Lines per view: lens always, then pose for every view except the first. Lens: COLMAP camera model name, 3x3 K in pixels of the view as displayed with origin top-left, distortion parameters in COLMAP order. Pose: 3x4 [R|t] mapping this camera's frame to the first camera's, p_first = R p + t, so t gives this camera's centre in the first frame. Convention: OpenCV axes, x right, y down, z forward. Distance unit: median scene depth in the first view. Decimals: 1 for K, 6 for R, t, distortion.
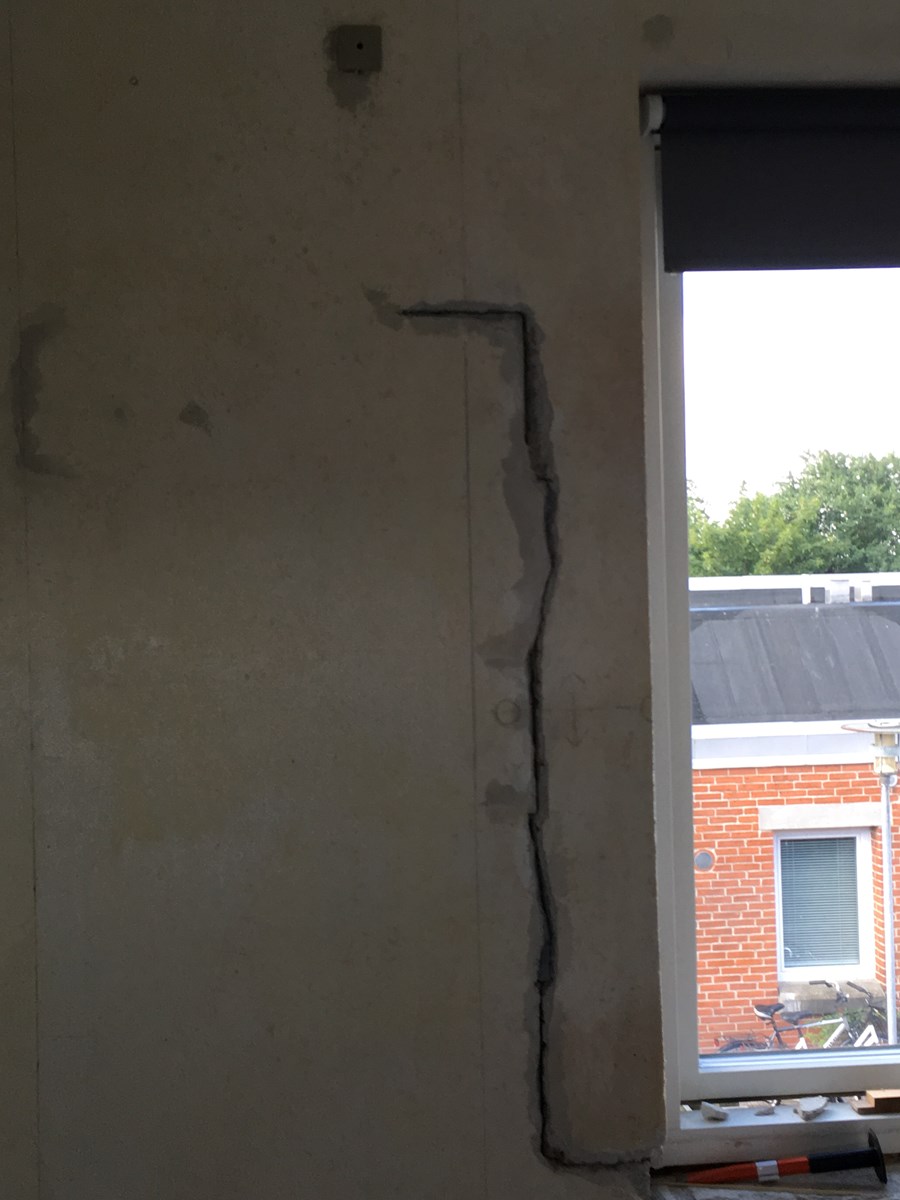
lens RADIAL K [[1506.8, 0, 451.9], [0, 1506.8, 598.4], [0, 0, 1]] dist [-0.014586, 0.000000]
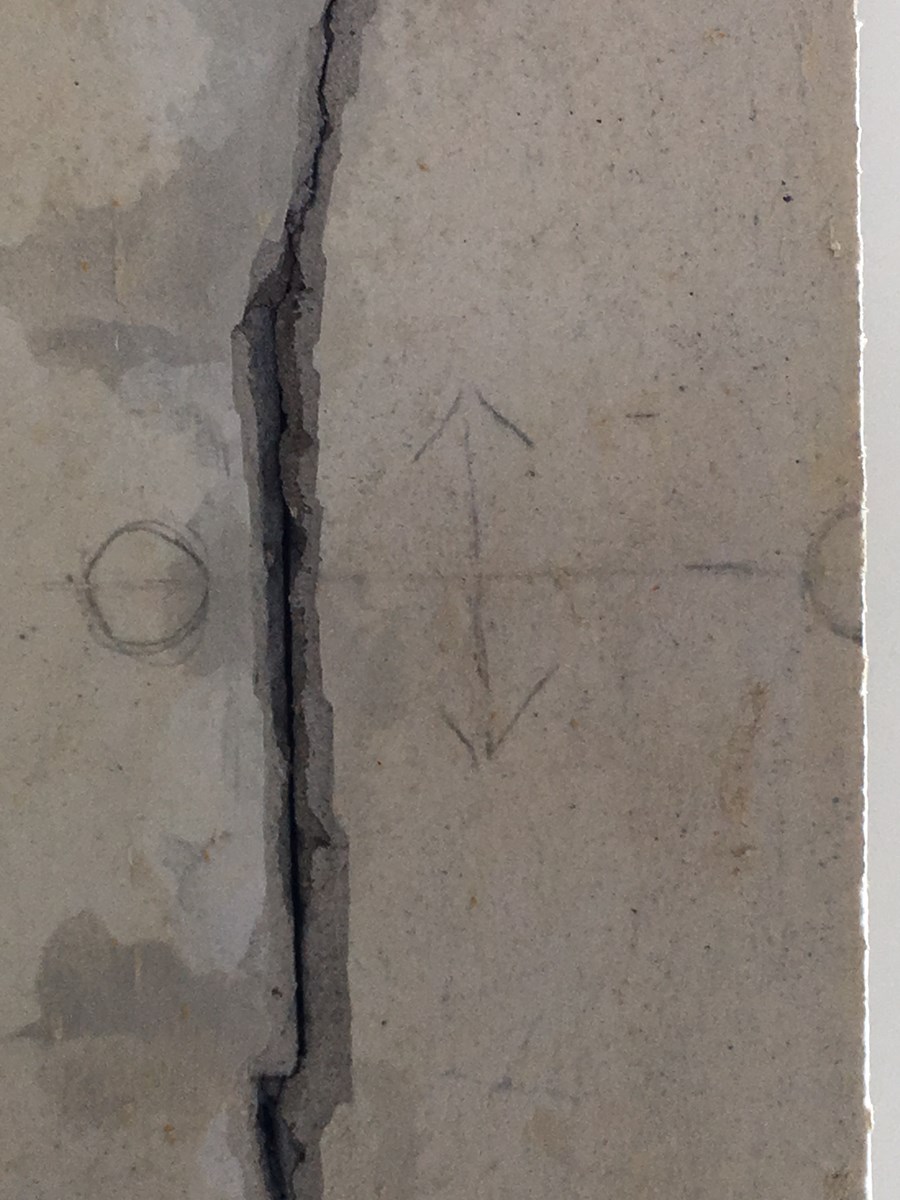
lens RADIAL K [[2781.1, 0, 448.4], [0, 2781.1, 600.3], [0, 0, 1]] dist [0.091861, 0.000000]
pose [[0.999715, 0.006600, -0.022932, 0.086059], [-0.005028, 0.997678, 0.067925, 0.051546], [0.023327, -0.067790, 0.997427, 0.624887]]
